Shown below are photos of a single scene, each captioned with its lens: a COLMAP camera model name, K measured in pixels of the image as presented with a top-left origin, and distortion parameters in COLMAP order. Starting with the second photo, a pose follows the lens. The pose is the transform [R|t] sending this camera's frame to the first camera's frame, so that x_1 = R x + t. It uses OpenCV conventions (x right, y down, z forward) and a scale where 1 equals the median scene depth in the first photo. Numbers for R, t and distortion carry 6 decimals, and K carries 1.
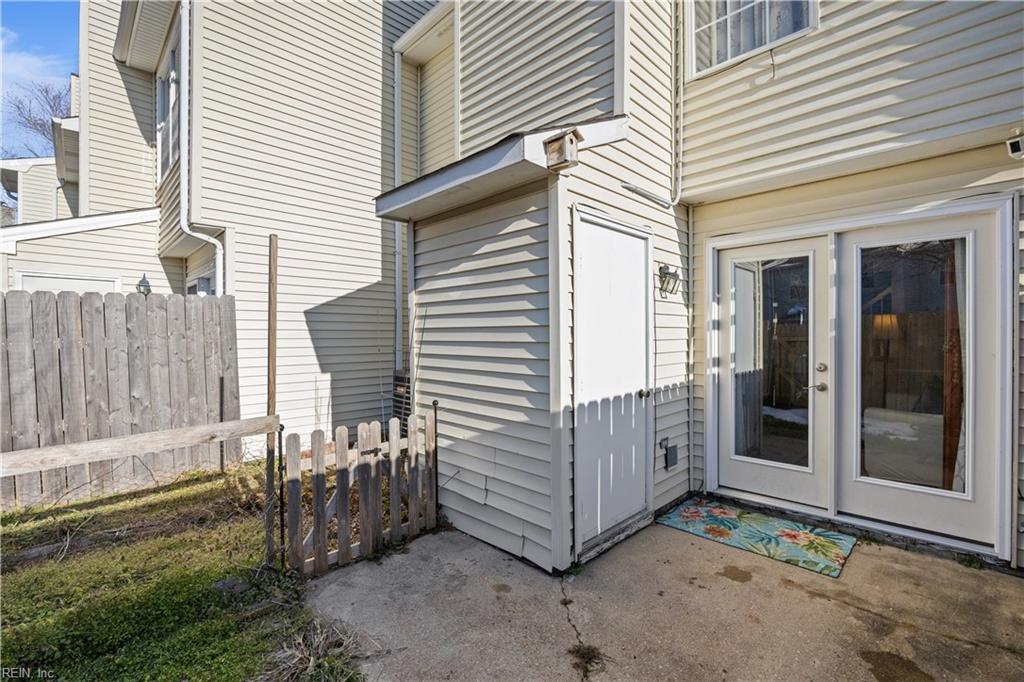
lens RADIAL K [[451.2, 0, 514.4], [0, 451.2, 342.2], [0, 0, 1]] dist [-0.001910, -0.000026]
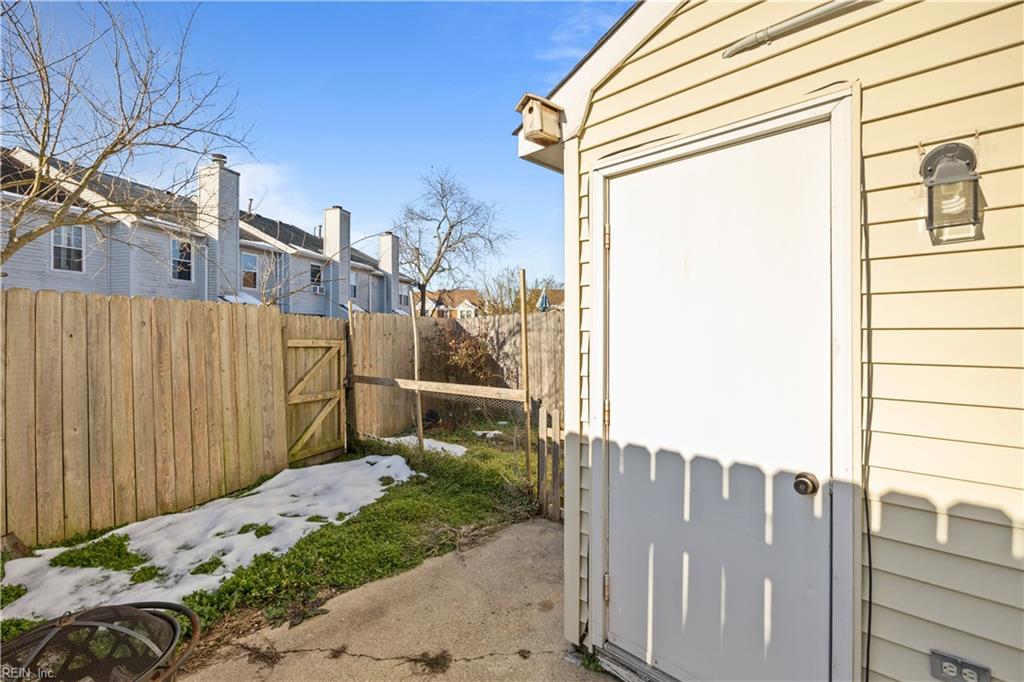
lens RADIAL K [[451.2, 0, 514.5], [0, 451.2, 335.4], [0, 0, 1]] dist [-0.001910, -0.000026]
pose [[0.012712, 0.016366, -0.999785, 0.803181], [-0.017834, 0.999711, 0.016138, -0.033333], [0.999760, 0.017625, 0.013000, 0.804178]]
